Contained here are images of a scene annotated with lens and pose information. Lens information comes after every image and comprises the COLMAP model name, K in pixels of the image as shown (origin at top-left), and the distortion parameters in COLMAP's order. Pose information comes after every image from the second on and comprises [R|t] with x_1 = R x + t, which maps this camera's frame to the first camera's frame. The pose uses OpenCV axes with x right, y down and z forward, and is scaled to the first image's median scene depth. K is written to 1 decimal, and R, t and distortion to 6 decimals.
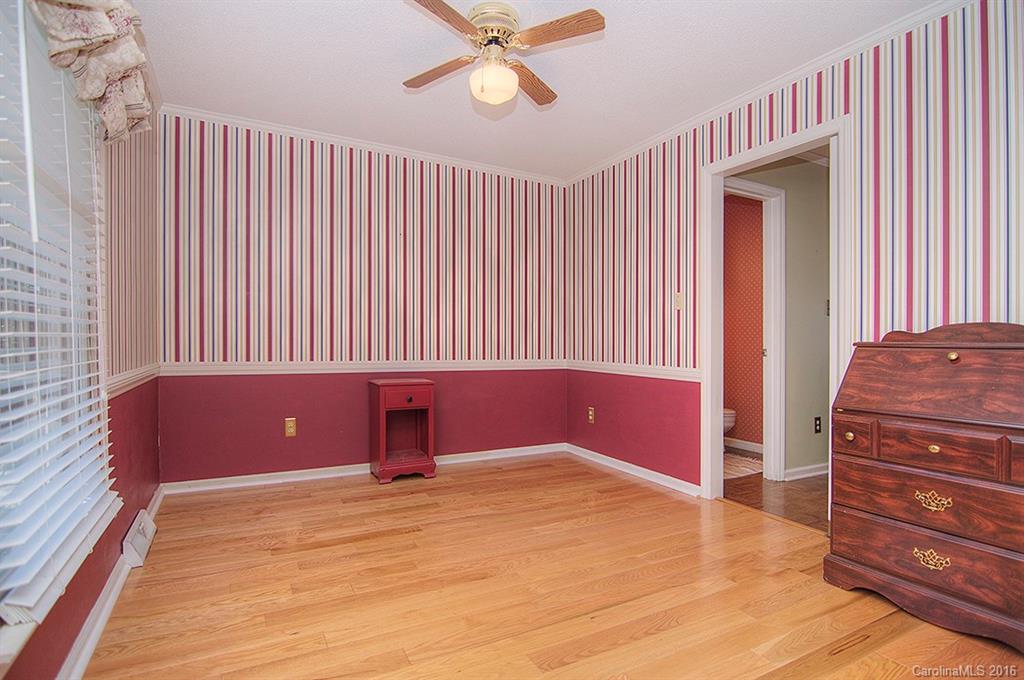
lens RADIAL K [[499.1, 0, 518.7], [0, 499.1, 343.0], [0, 0, 1]] dist [-0.013256, -0.006395]
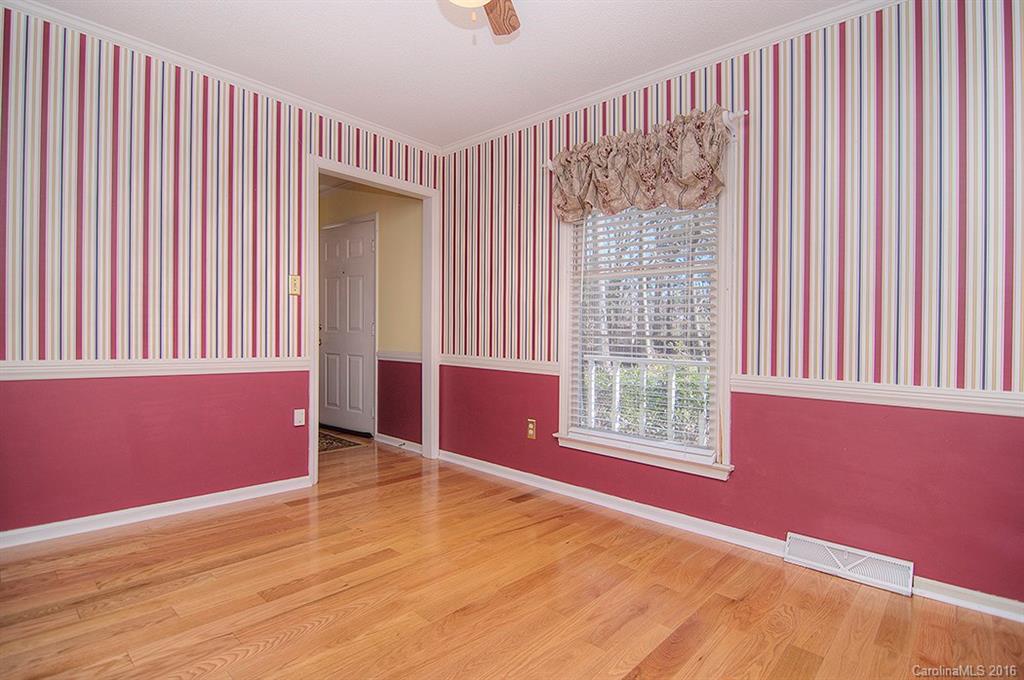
lens RADIAL K [[499.1, 0, 504.9], [0, 499.1, 335.2], [0, 0, 1]] dist [-0.013256, -0.006395]
pose [[0.947973, 0.006490, 0.318283, -0.111228], [-0.007111, 0.999974, 0.000789, -0.002944], [-0.318270, -0.003011, 0.947995, 0.202079]]
